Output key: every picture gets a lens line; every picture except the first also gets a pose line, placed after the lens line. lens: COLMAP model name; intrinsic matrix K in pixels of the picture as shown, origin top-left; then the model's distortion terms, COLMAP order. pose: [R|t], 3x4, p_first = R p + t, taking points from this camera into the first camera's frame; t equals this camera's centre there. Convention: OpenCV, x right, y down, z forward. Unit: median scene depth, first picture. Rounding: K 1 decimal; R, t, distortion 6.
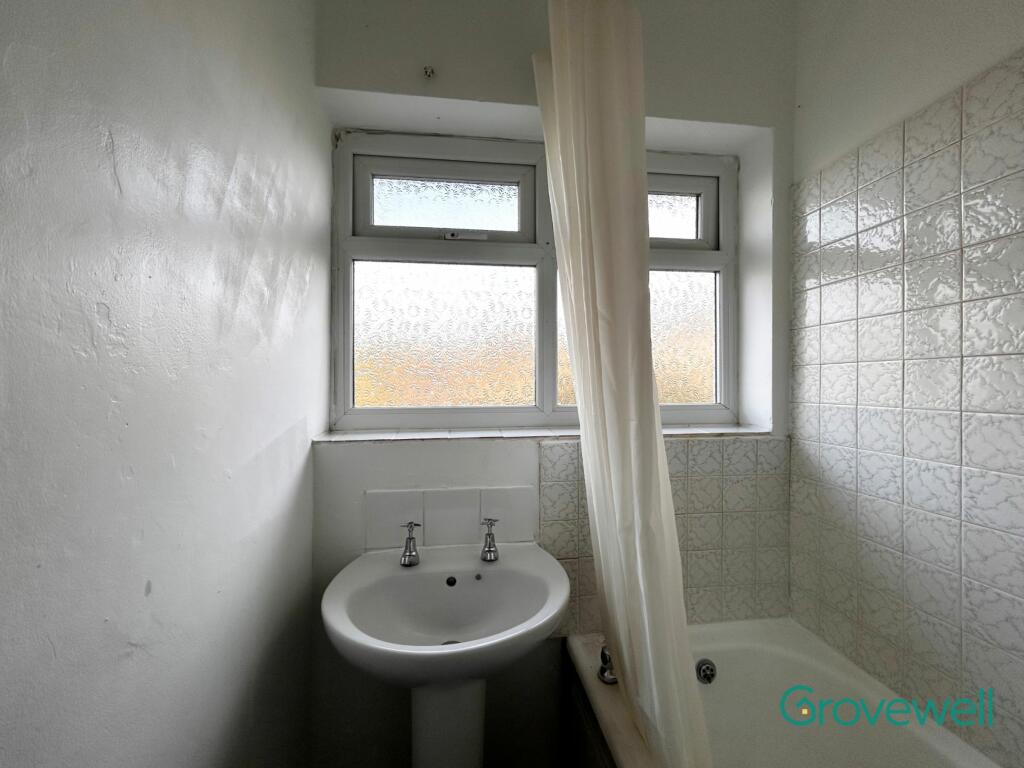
lens RADIAL K [[413.6, 0, 512.0], [0, 413.6, 384.0], [0, 0, 1]] dist [-0.005883, 0.000140]
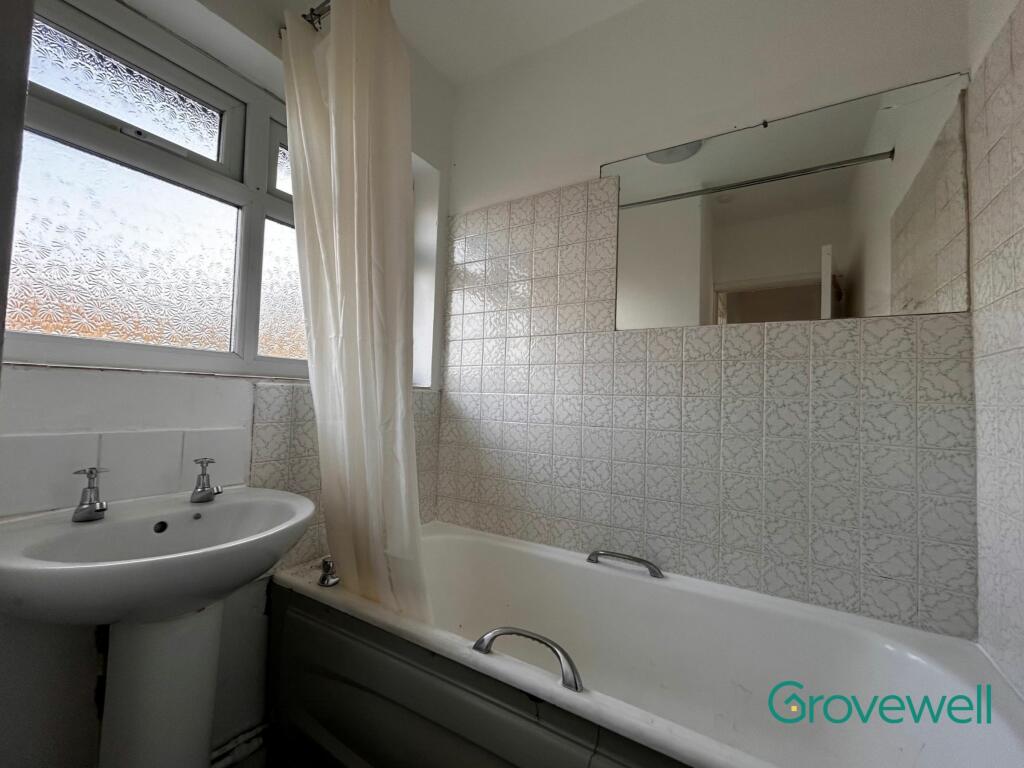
lens RADIAL K [[413.6, 0, 512.0], [0, 413.6, 384.0], [0, 0, 1]] dist [-0.005883, 0.000140]
pose [[0.638291, 0.038174, 0.768848, -0.301399], [-0.032788, 0.999211, -0.022392, 0.144063], [-0.769097, -0.010916, 0.639039, -0.112107]]
